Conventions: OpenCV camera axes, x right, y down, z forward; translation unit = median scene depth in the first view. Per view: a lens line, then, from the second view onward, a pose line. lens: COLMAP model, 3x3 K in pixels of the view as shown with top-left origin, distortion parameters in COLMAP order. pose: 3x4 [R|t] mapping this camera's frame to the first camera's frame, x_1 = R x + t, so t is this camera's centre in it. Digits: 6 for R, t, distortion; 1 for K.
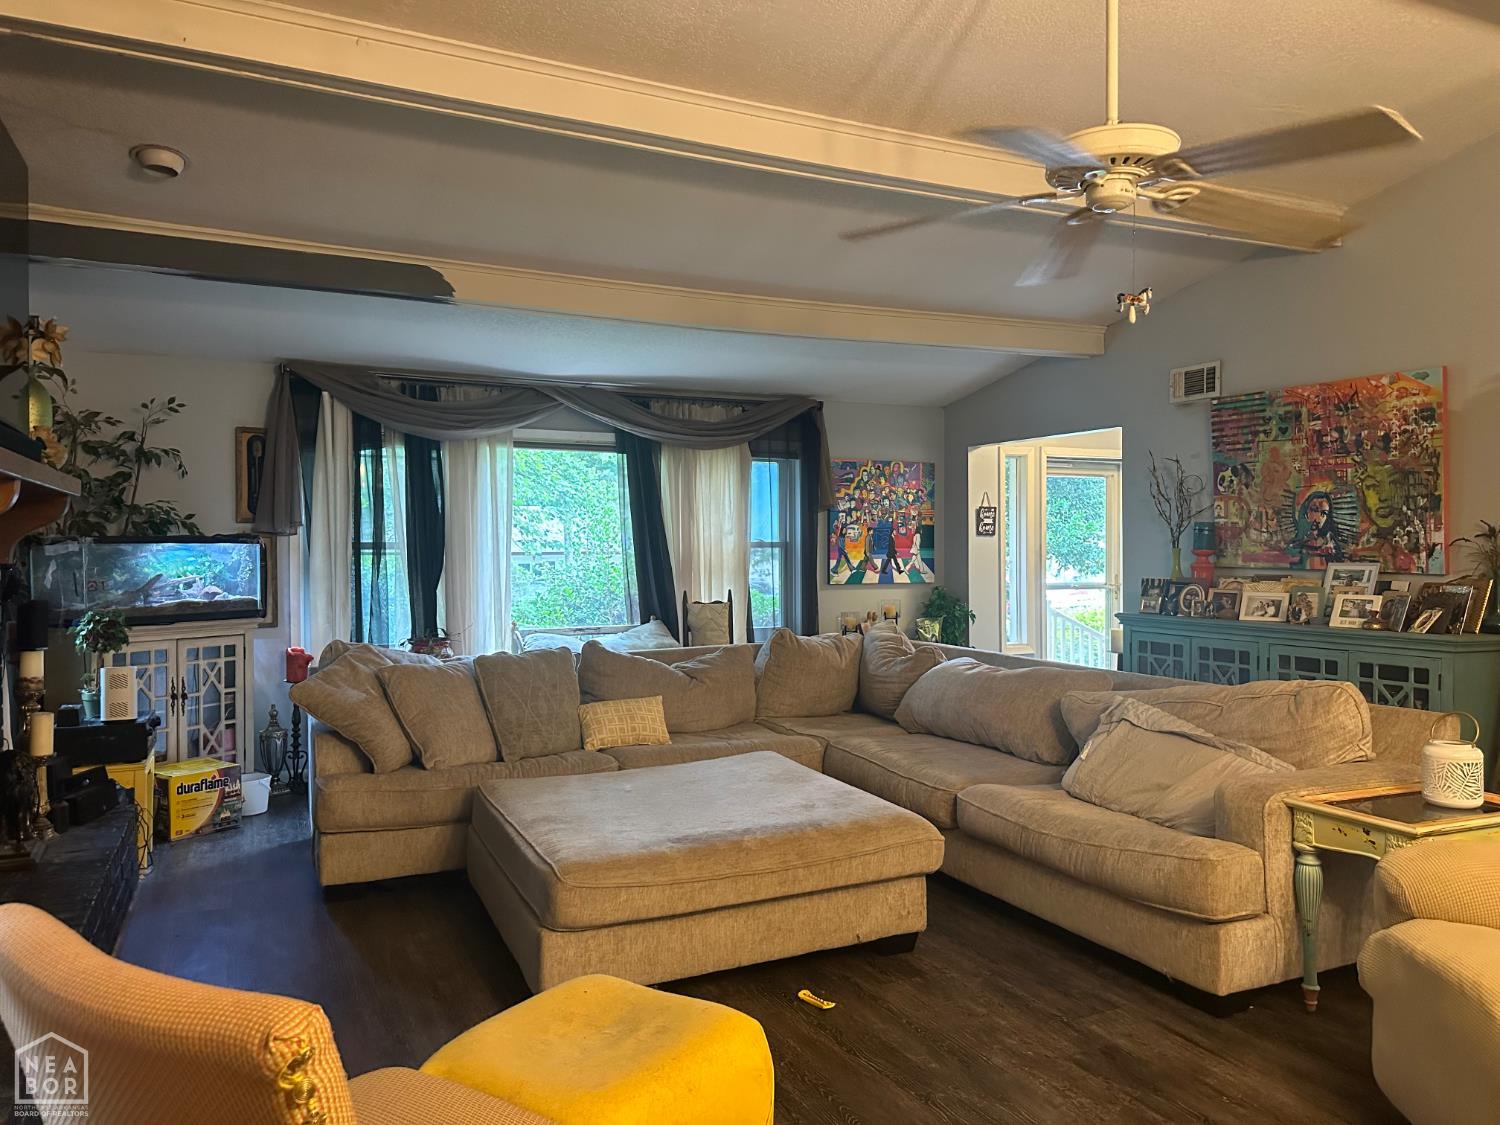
lens RADIAL K [[1052.1, 0, 750.0], [0, 1052.1, 562.8], [0, 0, 1]] dist [0.141362, -0.201550]
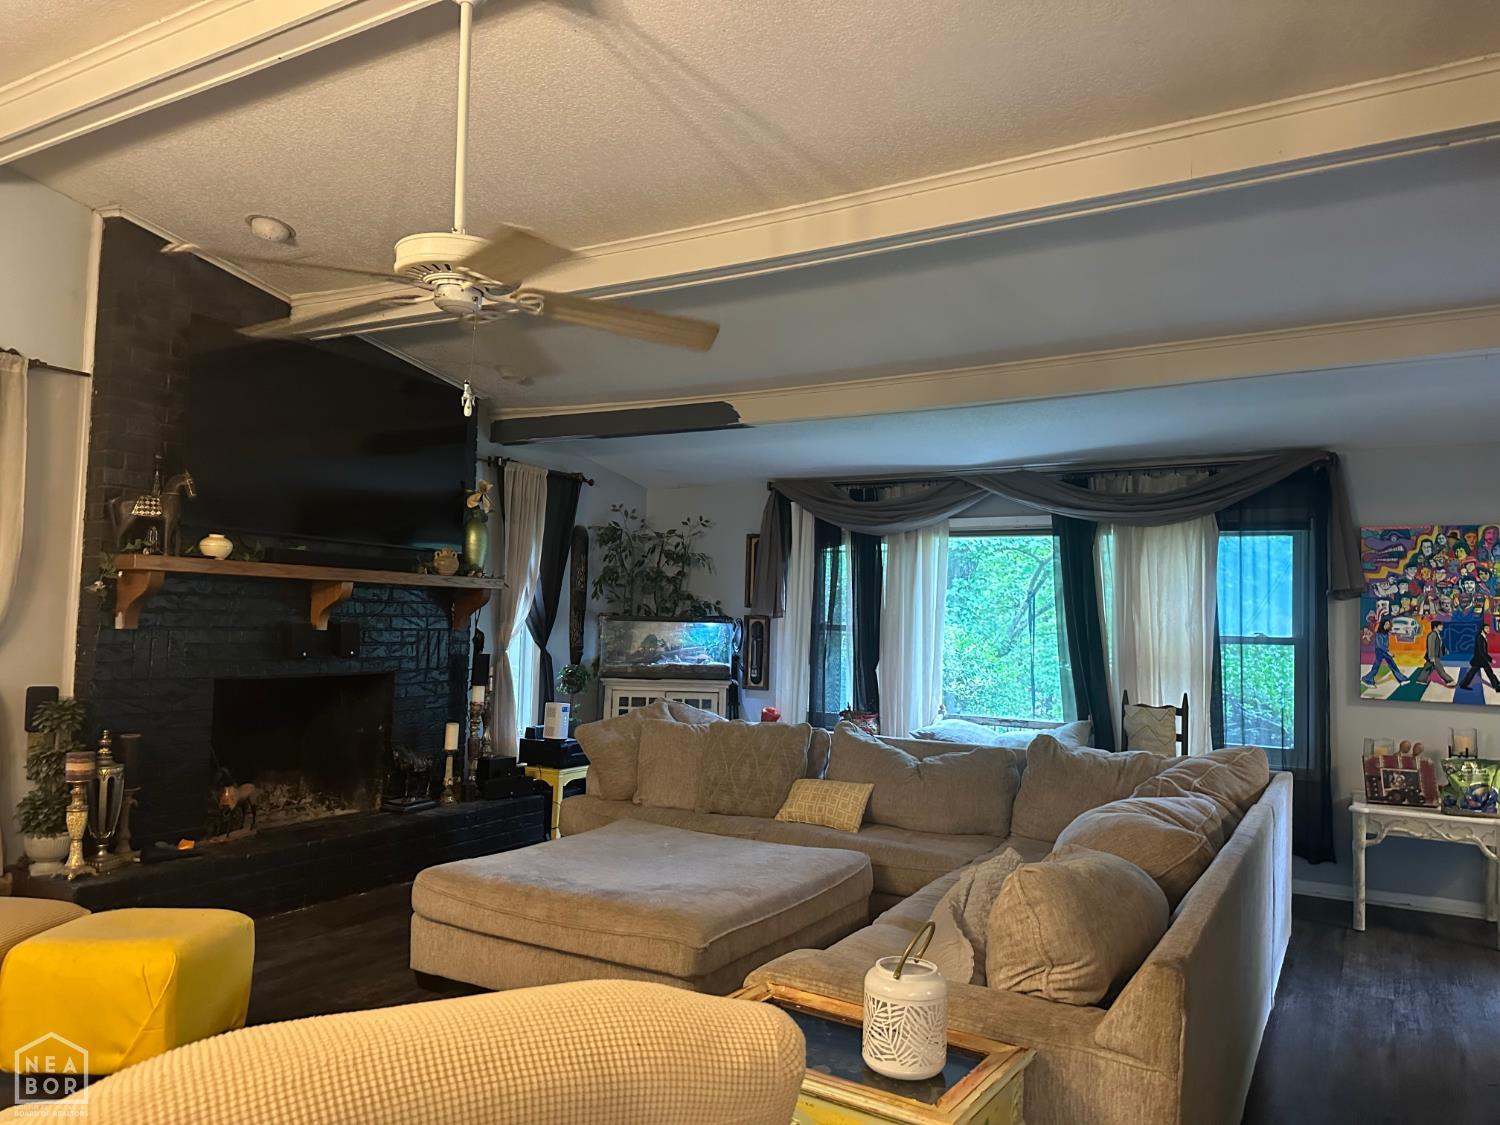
lens RADIAL K [[1052.1, 0, 750.0], [0, 1052.1, 562.8], [0, 0, 1]] dist [0.141362, -0.201550]
pose [[0.557187, -0.028954, -0.829882, 0.493778], [-0.040706, 0.997238, -0.062123, -0.010177], [0.829389, 0.068395, 0.554469, 0.245128]]
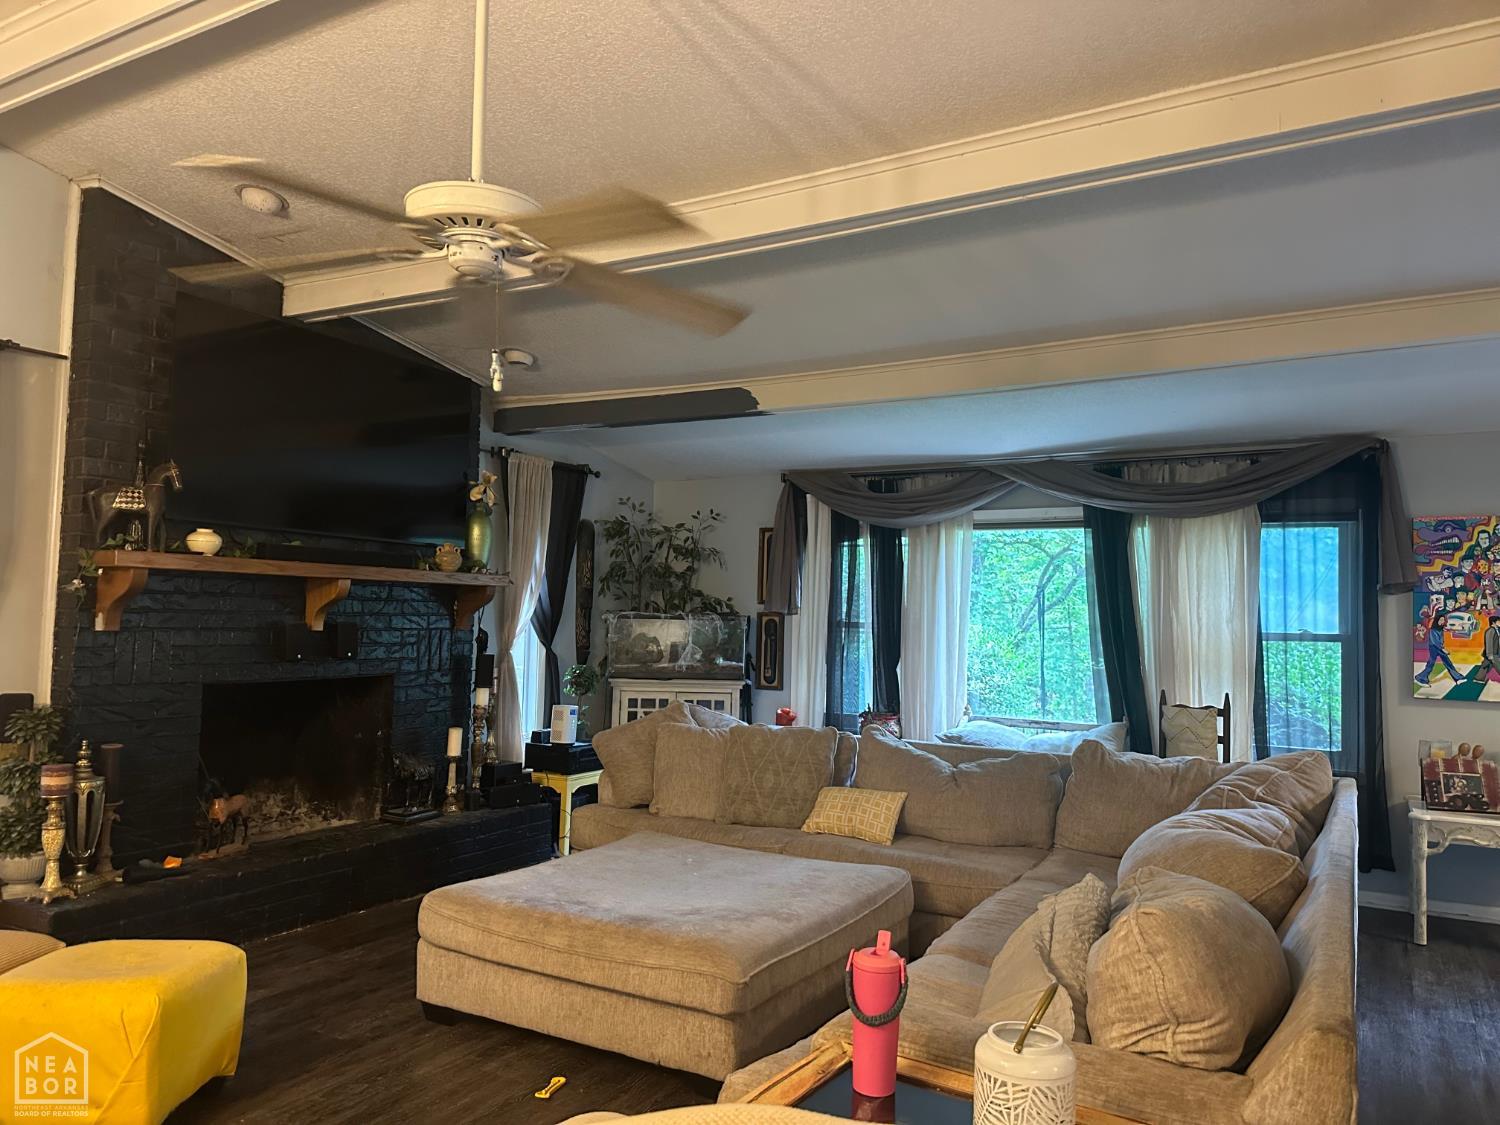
lens RADIAL K [[1053.4, 0, 750.0], [0, 1053.4, 556.0], [0, 0, 1]] dist [0.124760, -0.160246]
pose [[0.563099, -0.032699, -0.825742, 0.447239], [-0.036832, 0.997231, -0.064607, -0.011436], [0.825568, 0.066794, 0.560335, 0.252100]]
